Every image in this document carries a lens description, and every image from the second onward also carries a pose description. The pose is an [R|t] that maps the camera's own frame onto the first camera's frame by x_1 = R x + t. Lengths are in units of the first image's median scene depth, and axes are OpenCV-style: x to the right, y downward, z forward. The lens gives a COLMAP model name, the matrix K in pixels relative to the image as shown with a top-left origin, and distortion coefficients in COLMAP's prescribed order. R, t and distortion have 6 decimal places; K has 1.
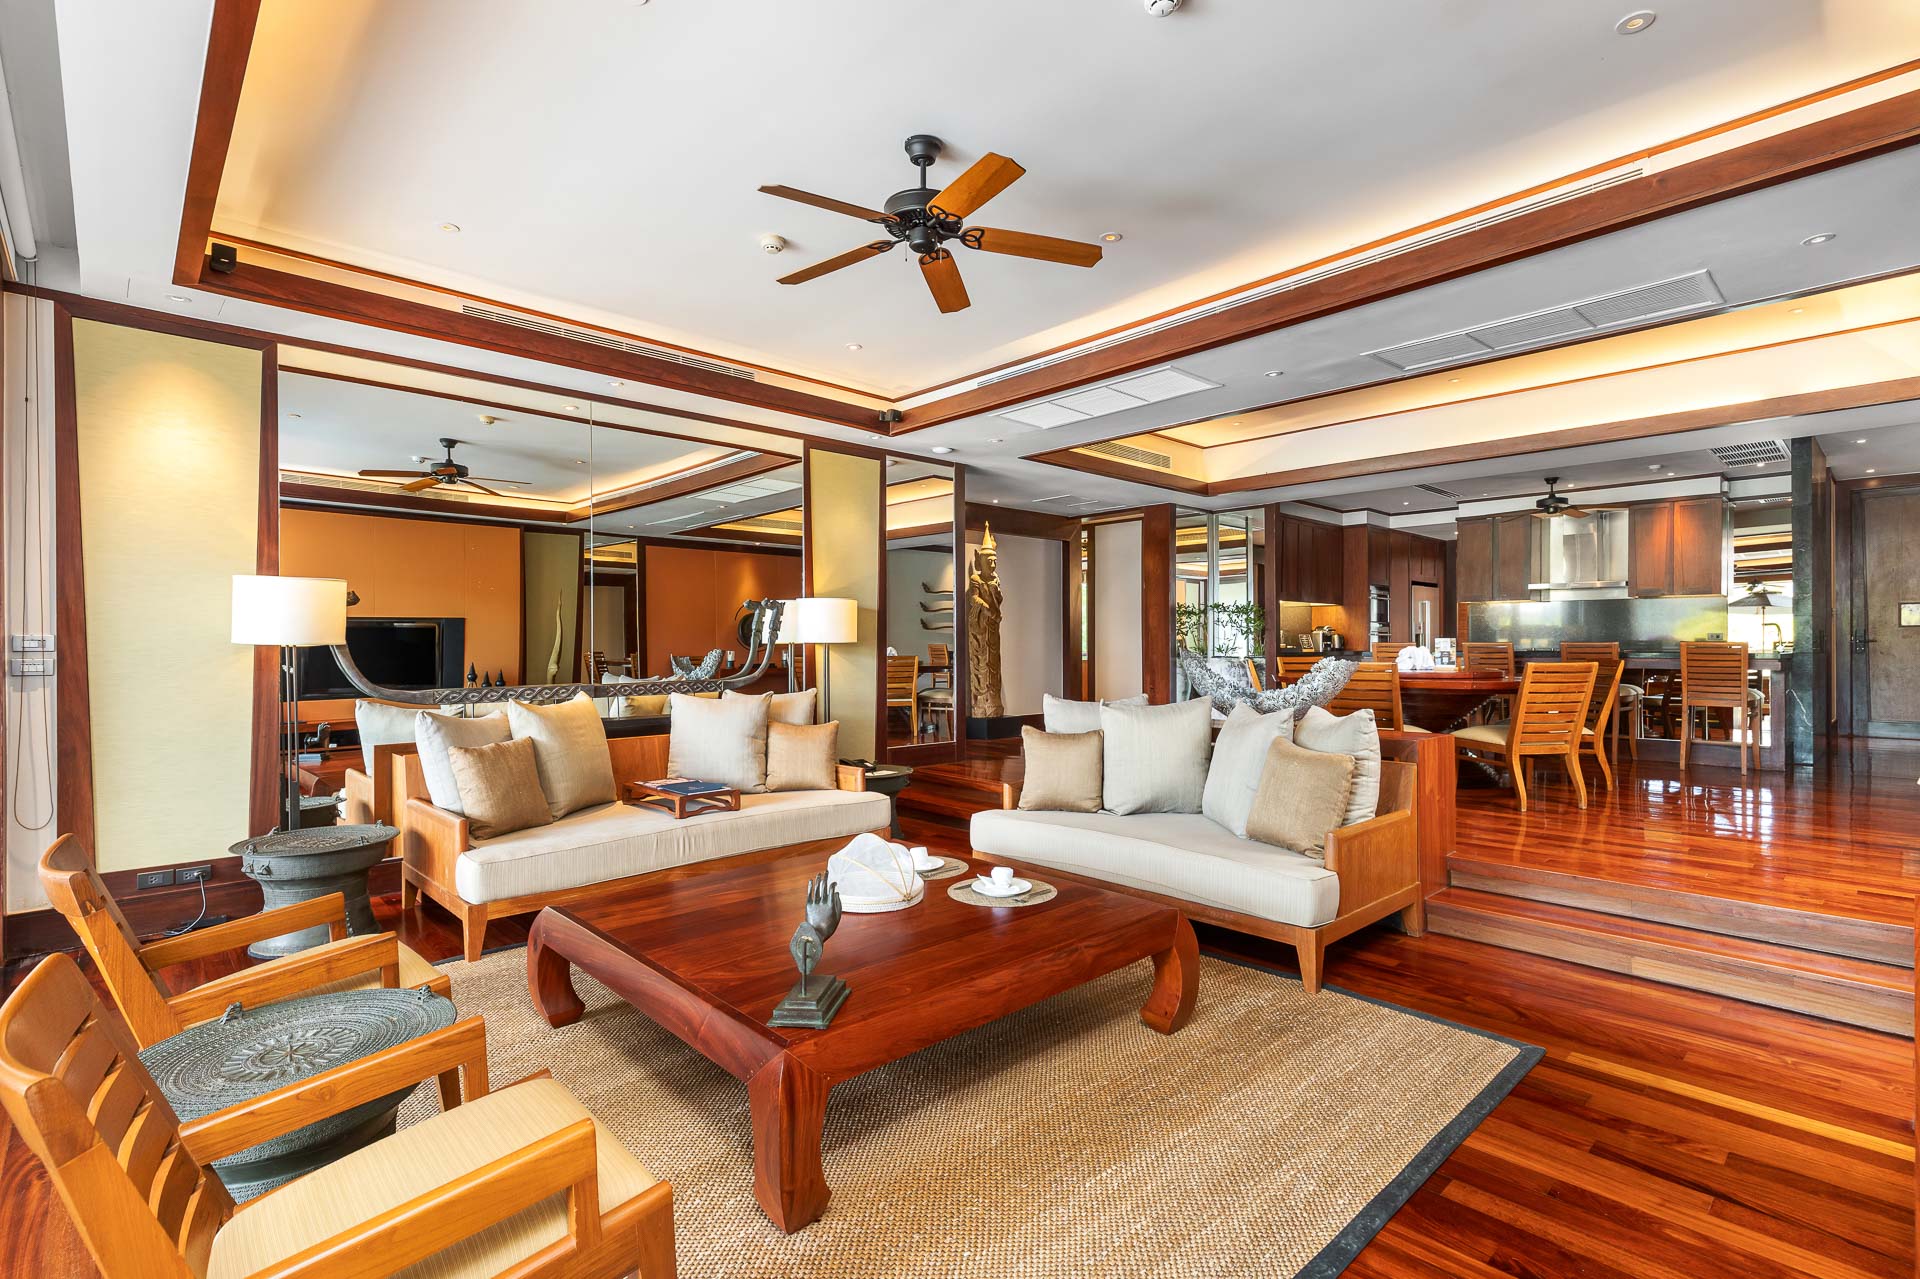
lens RADIAL K [[894.3, 0, 960.0], [0, 894.3, 639.5], [0, 0, 1]] dist [0.014357, -0.000071]
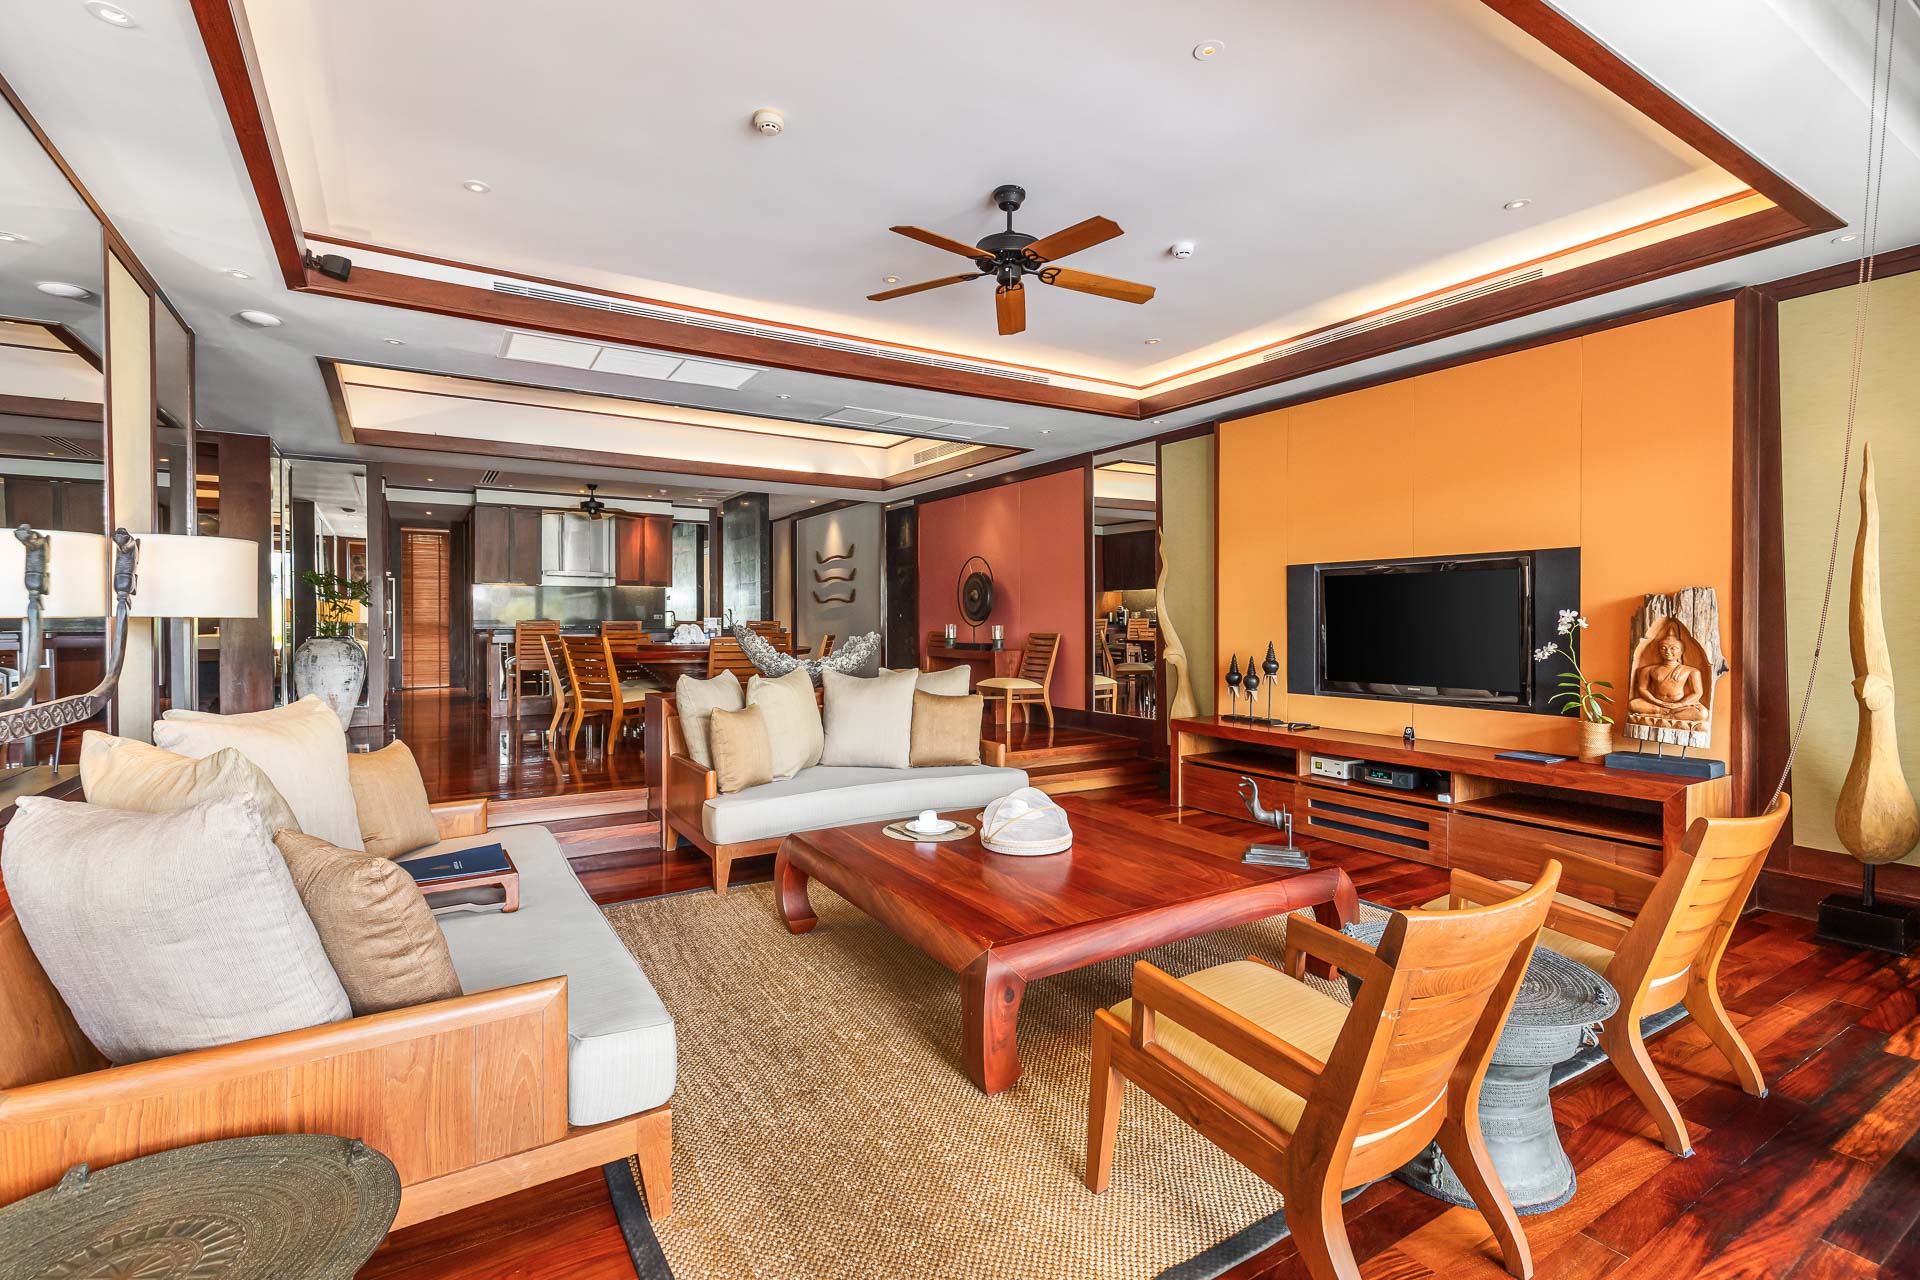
lens RADIAL K [[872.4, 0, 938.0], [0, 872.4, 623.2], [0, 0, 1]] dist [0.000613, 0.000058]
pose [[0.203017, 0.002764, 0.979171, -0.787354], [-0.010213, 0.999948, -0.000705, 0.008506], [-0.979122, -0.009857, 0.203035, 0.578544]]
